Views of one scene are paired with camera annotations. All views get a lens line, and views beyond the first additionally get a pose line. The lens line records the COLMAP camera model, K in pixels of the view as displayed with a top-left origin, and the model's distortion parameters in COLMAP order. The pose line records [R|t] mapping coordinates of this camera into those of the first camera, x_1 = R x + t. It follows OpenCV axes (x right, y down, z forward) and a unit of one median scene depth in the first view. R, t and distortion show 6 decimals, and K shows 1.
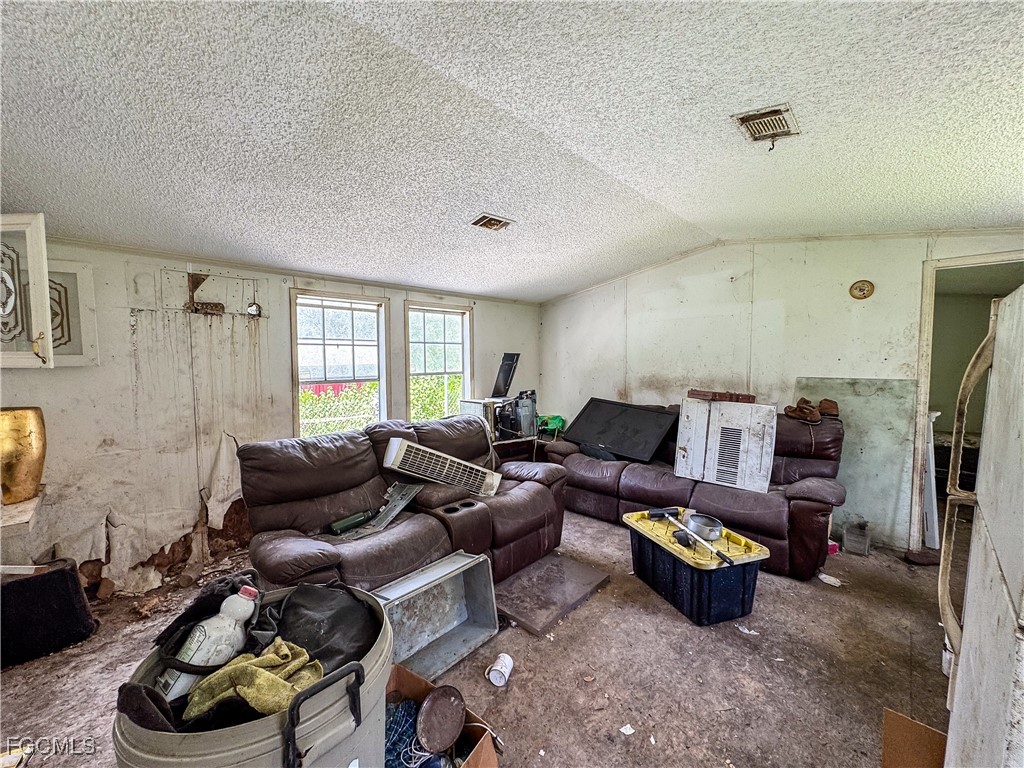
lens RADIAL K [[415.4, 0, 532.6], [0, 415.4, 380.9], [0, 0, 1]] dist [-0.001225, 0.000270]
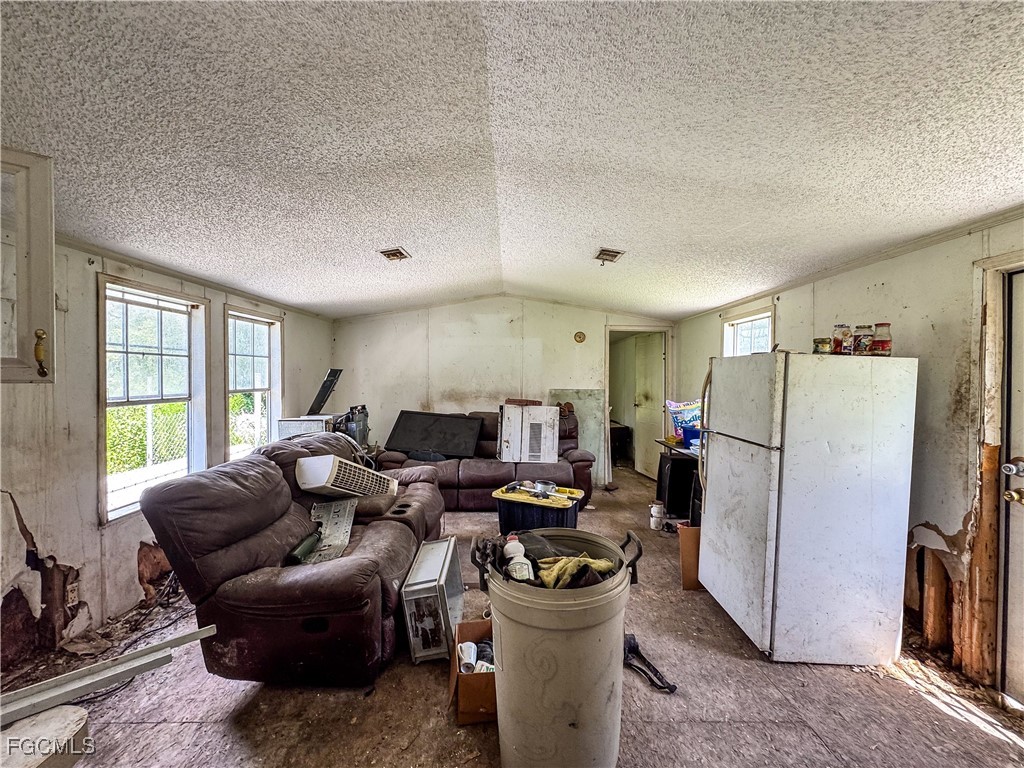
lens RADIAL K [[415.4, 0, 518.8], [0, 415.4, 378.8], [0, 0, 1]] dist [-0.001225, 0.000270]
pose [[0.700403, 0.005646, 0.713725, -0.591022], [0.026865, 0.999052, -0.034268, 0.003210], [-0.713241, 0.043176, 0.699587, -0.009550]]
